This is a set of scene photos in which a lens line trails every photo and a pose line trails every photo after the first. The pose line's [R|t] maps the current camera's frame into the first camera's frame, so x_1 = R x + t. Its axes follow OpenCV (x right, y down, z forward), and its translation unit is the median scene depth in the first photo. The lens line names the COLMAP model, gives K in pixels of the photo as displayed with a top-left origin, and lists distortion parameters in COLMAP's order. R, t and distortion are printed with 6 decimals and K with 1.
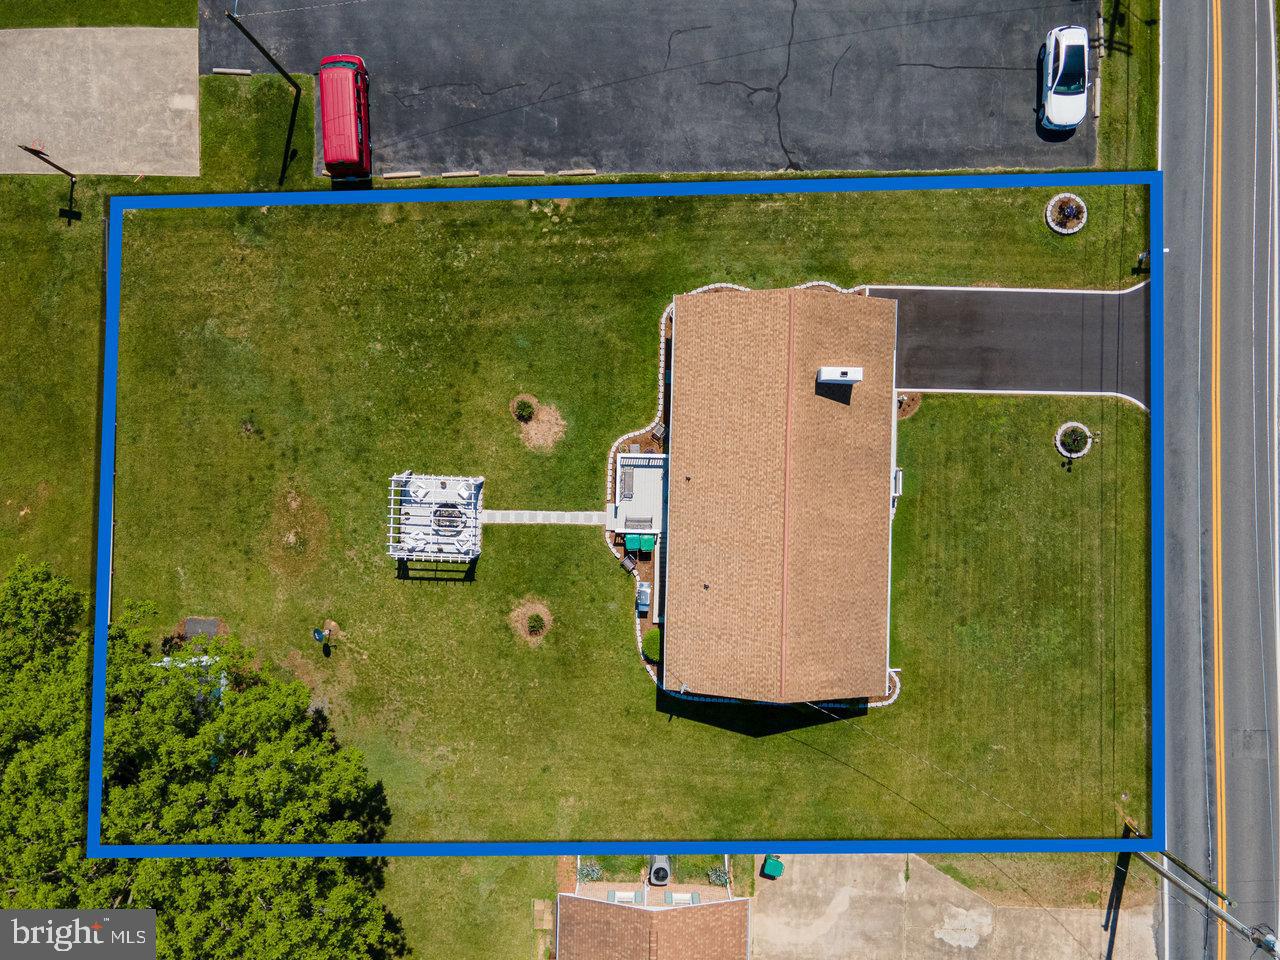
lens RADIAL K [[939.7, 0, 646.0], [0, 939.7, 476.1], [0, 0, 1]] dist [0.030135, 0.013098]
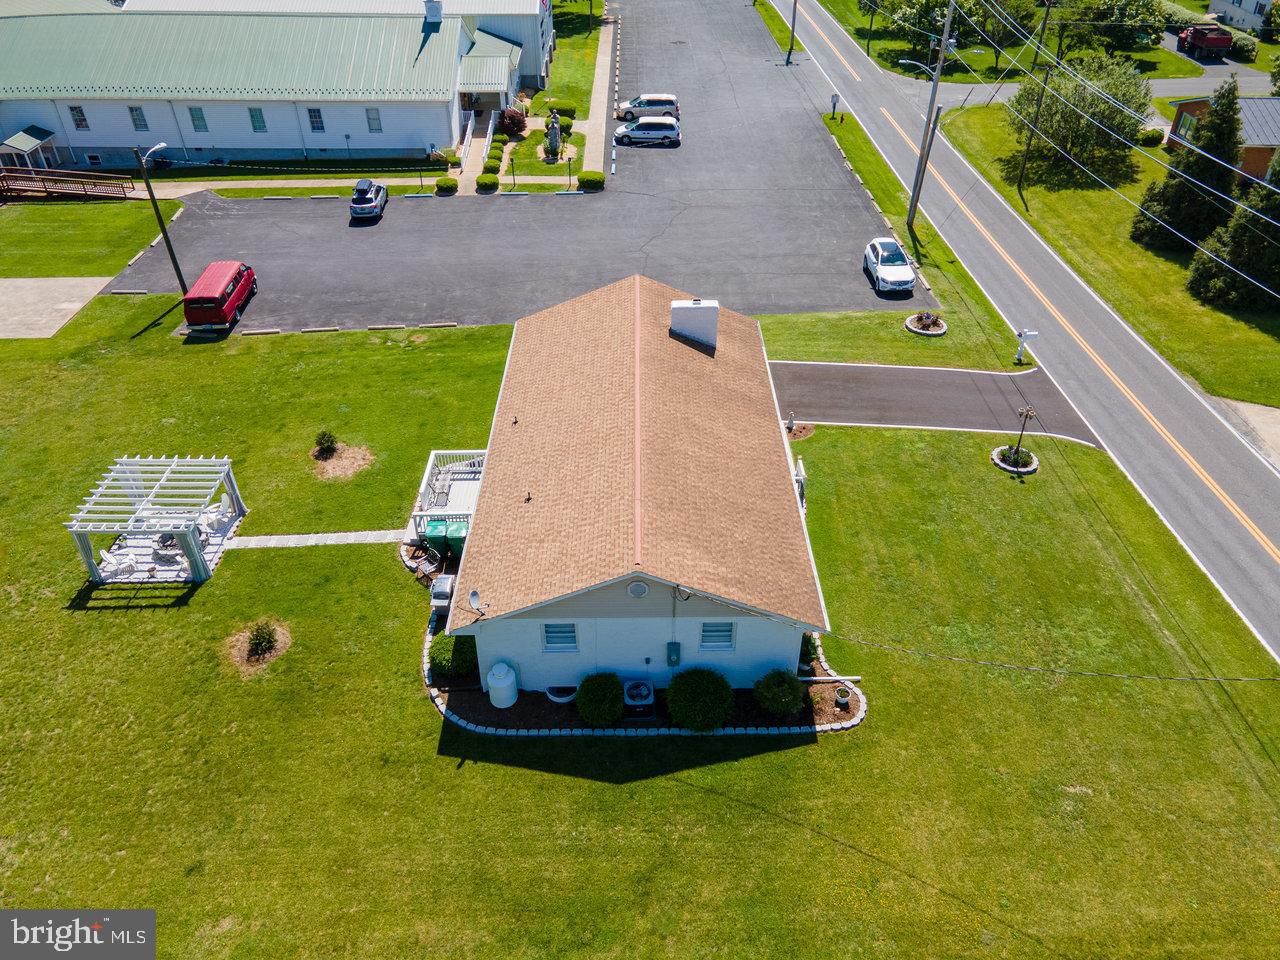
lens RADIAL K [[935.4, 0, 644.7], [0, 935.4, 475.7], [0, 0, 1]] dist [0.021604, 0.041513]
pose [[0.999444, -0.022449, 0.024636, 0.121524], [0.033160, 0.595057, -0.802999, 0.595204], [0.003367, 0.803370, 0.595471, 0.541420]]
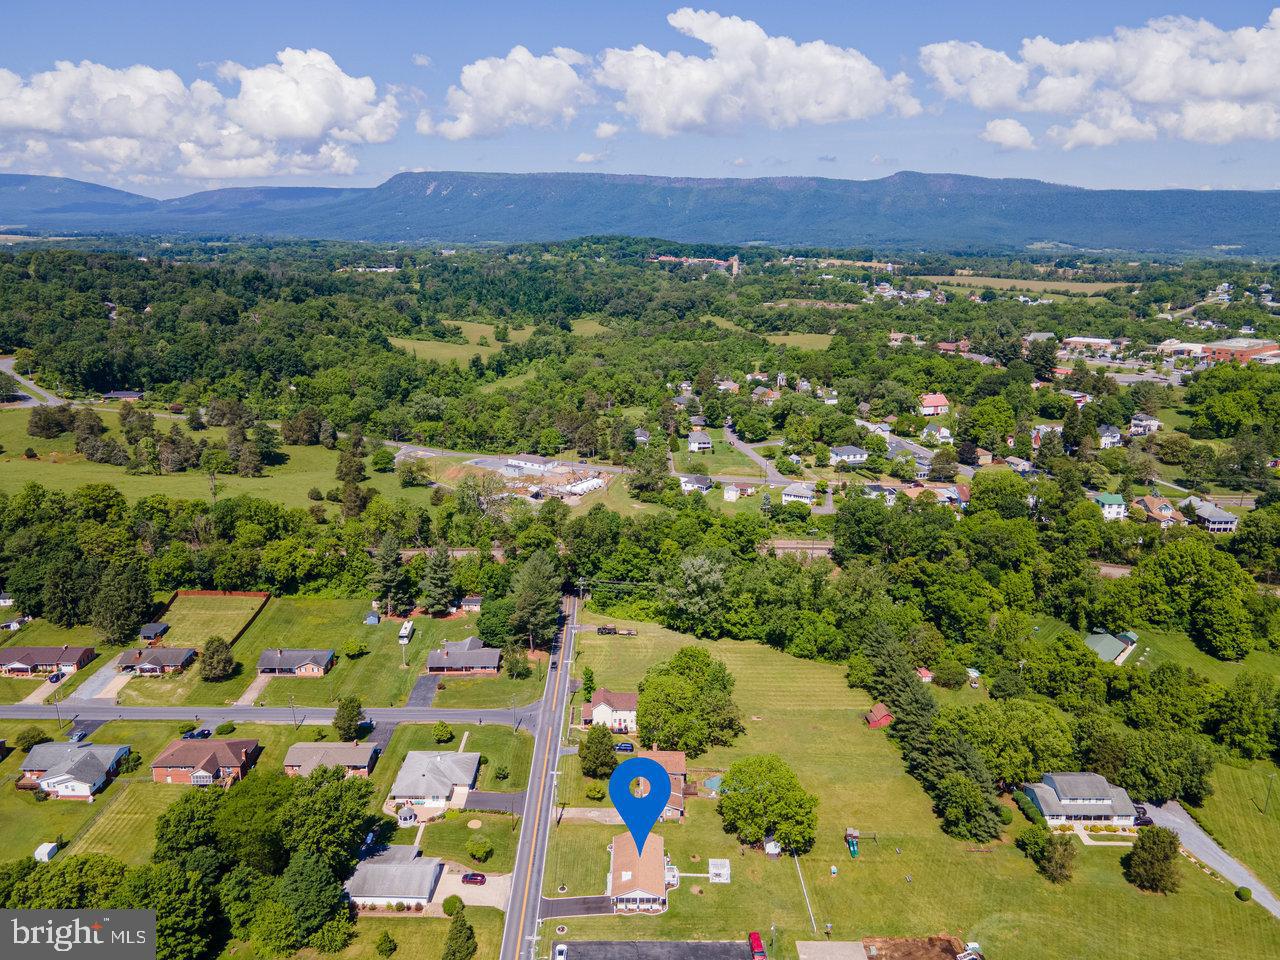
lens RADIAL K [[944.6, 0, 647.7], [0, 944.6, 462.8], [0, 0, 1]] dist [0.044833, -0.002452]
pose [[-0.999391, -0.005997, -0.034379, 0.243659], [-0.031904, -0.242223, 0.969696, -3.512193], [-0.014142, 0.970202, 0.241885, -1.718746]]
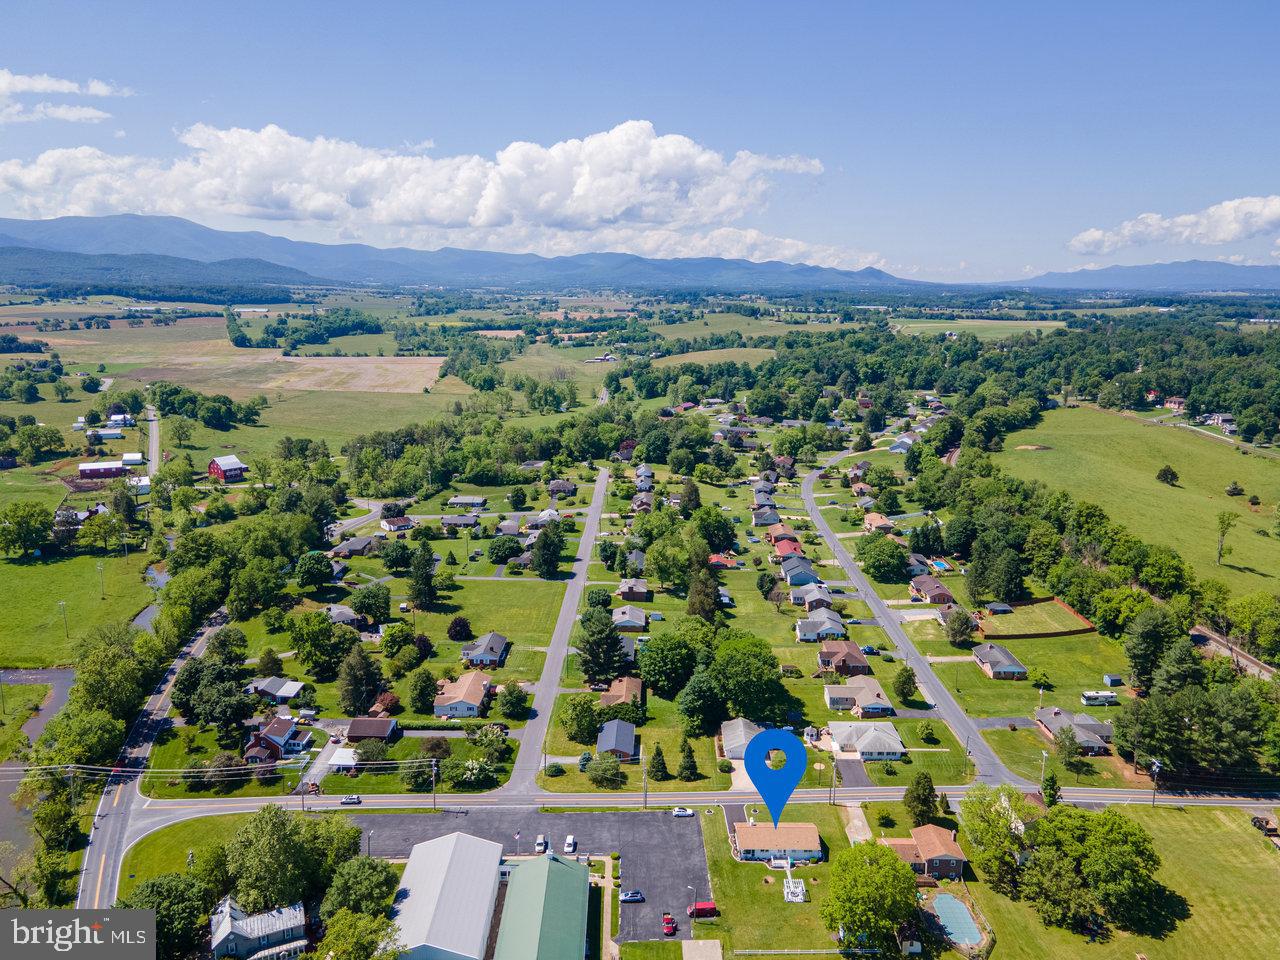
lens RADIAL K [[939.7, 0, 646.0], [0, 939.7, 476.1], [0, 0, 1]] dist [0.030135, 0.013098]
pose [[-0.030072, -0.208556, 0.977548, -3.988580], [0.999469, 0.006018, 0.032030, -0.775373], [-0.012563, 0.977992, 0.208264, -1.732289]]
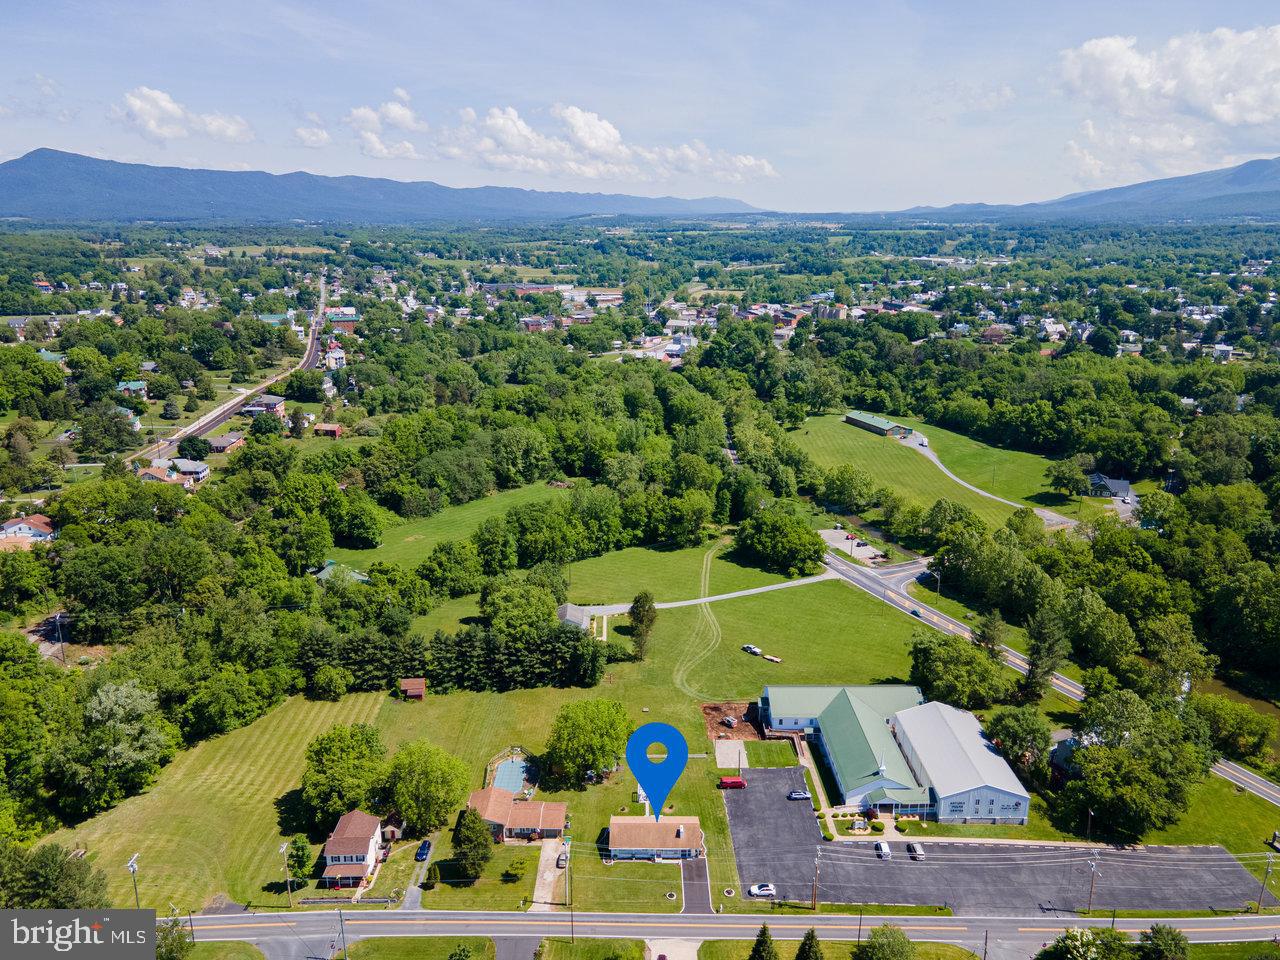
lens RADIAL K [[939.7, 0, 646.0], [0, 939.7, 476.1], [0, 0, 1]] dist [0.030135, 0.013098]
pose [[0.027331, 0.273614, -0.961451, 3.703270], [-0.999624, 0.005156, -0.026949, 0.161074], [-0.002416, 0.961826, 0.273652, -1.709004]]
